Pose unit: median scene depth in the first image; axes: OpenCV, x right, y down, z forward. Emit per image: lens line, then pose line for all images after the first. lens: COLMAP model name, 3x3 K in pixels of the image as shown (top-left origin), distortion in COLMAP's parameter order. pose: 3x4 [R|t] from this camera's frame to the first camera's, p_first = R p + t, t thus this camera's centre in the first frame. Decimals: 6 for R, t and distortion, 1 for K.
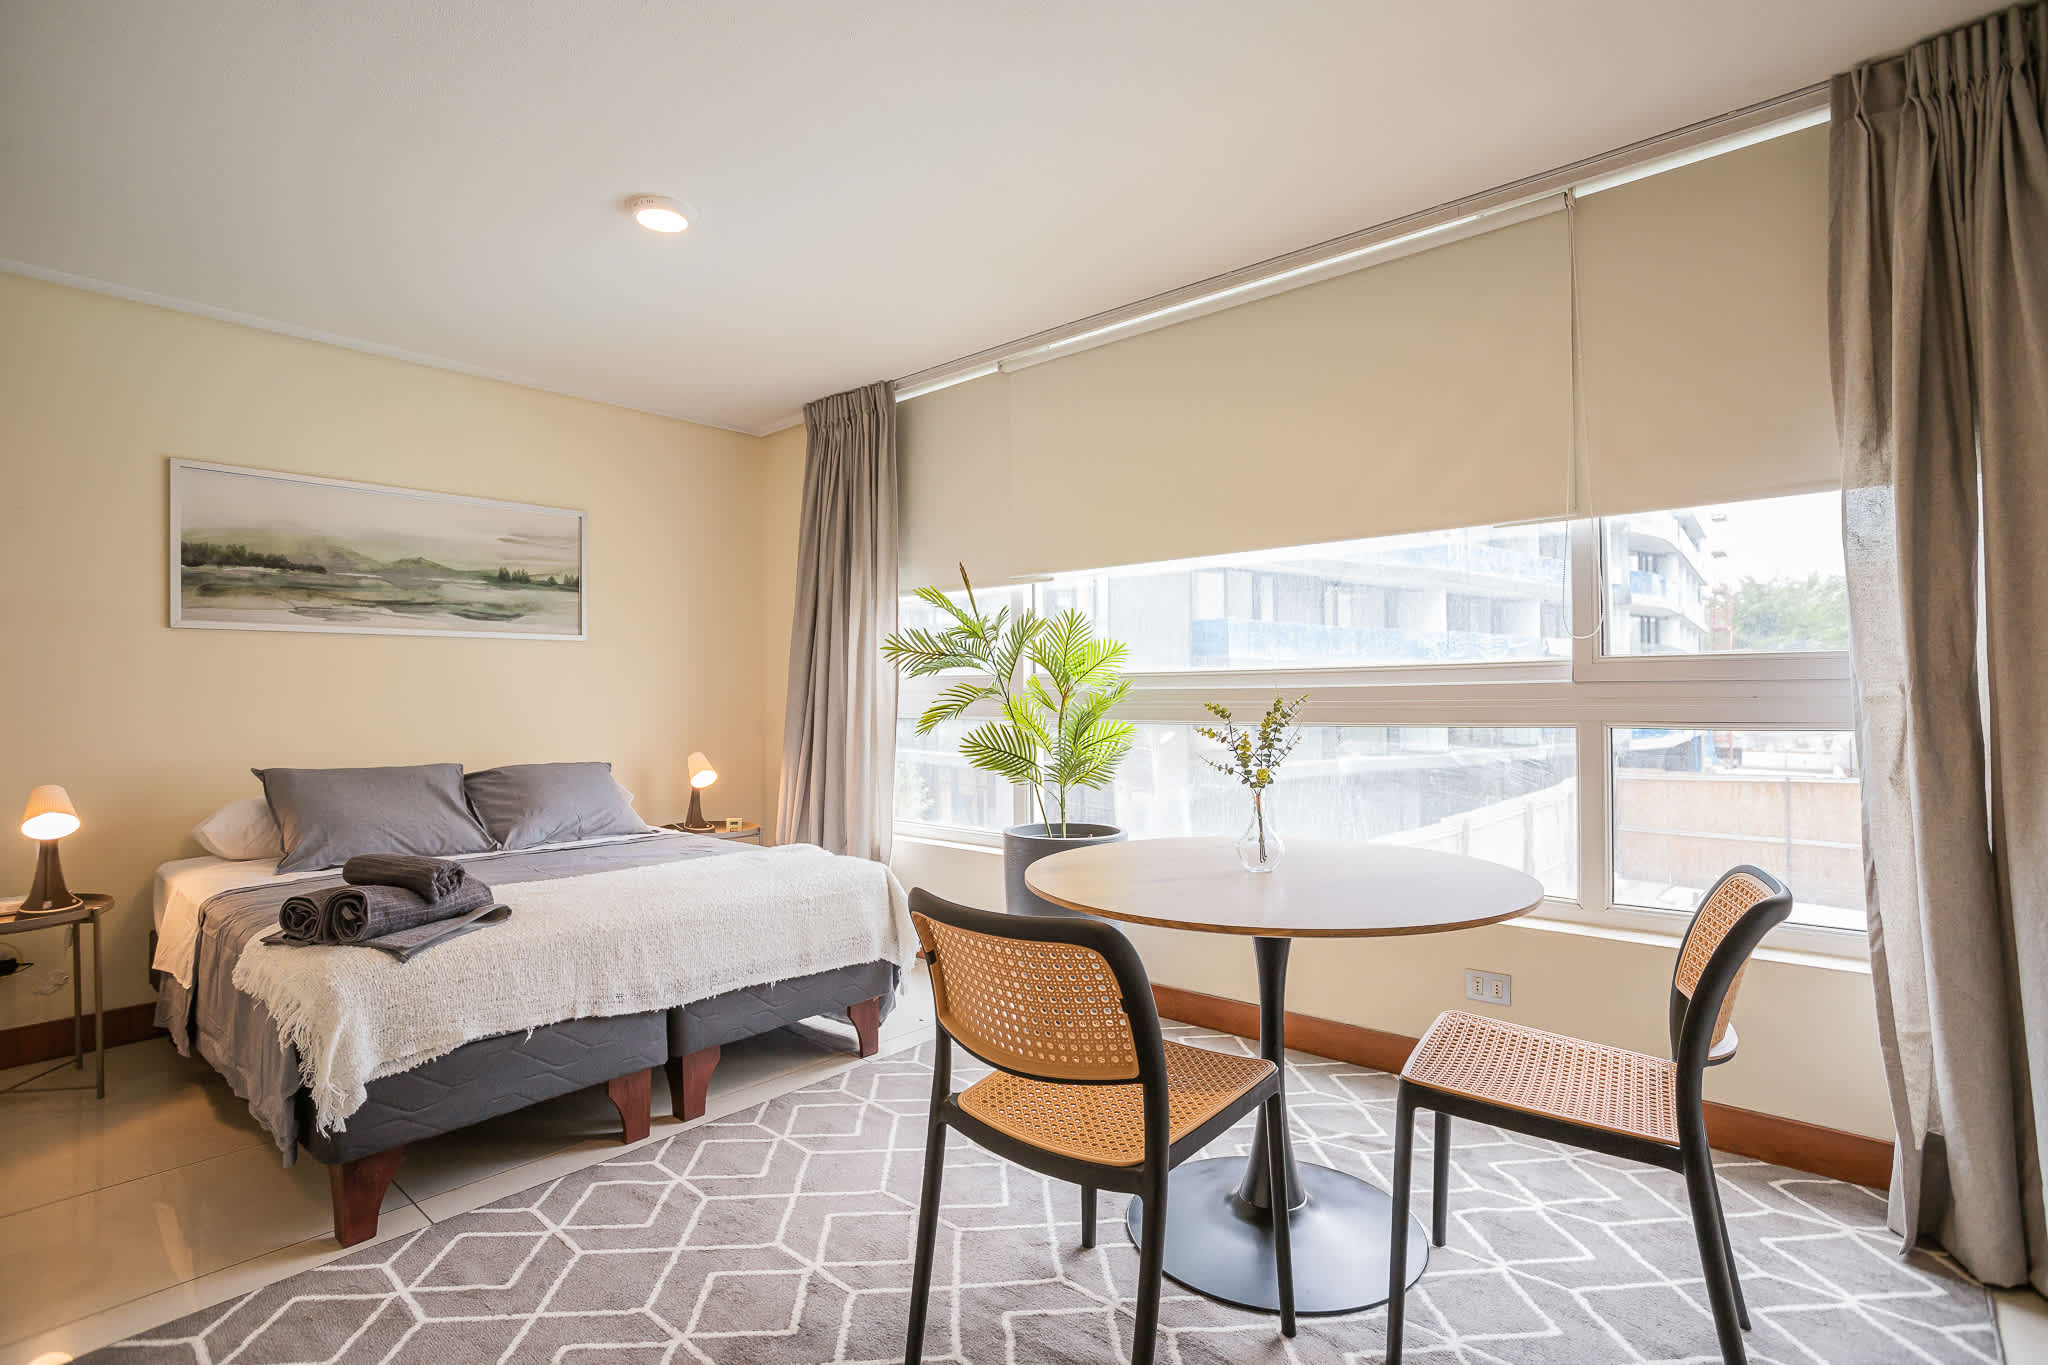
lens RADIAL K [[987.8, 0, 1018.1], [0, 987.8, 695.6], [0, 0, 1]] dist [-0.001464, 0.008893]
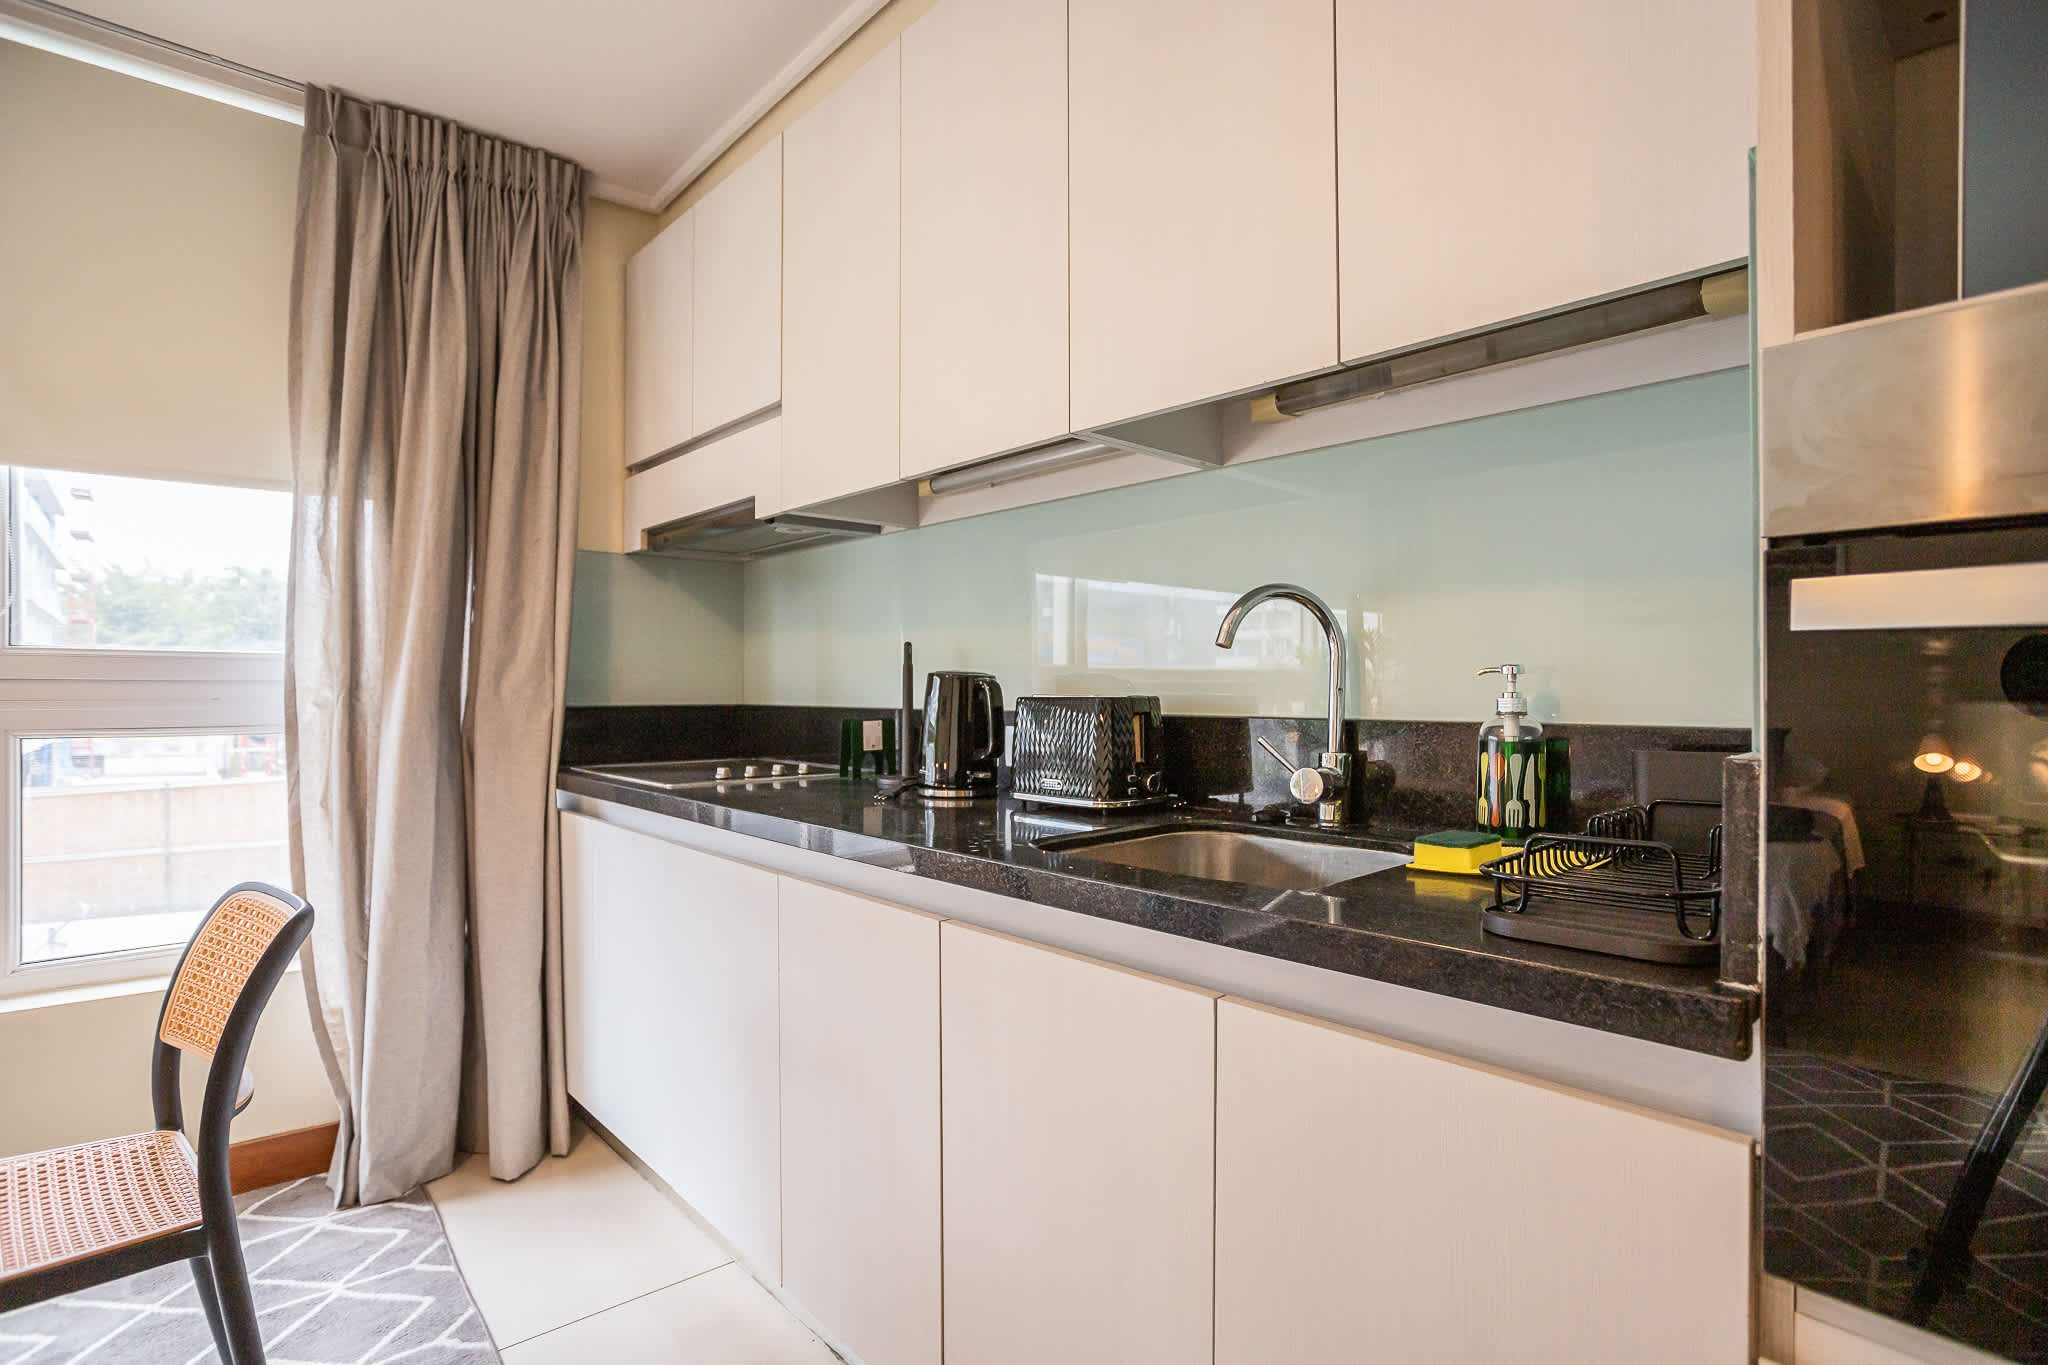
lens RADIAL K [[987.8, 0, 1018.1], [0, 987.8, 695.6], [0, 0, 1]] dist [-0.001464, 0.008893]
pose [[0.183442, 0.004599, 0.983020, -0.034856], [-0.003342, 0.999986, -0.004054, -0.000686], [-0.983025, -0.002541, 0.183455, 0.104356]]
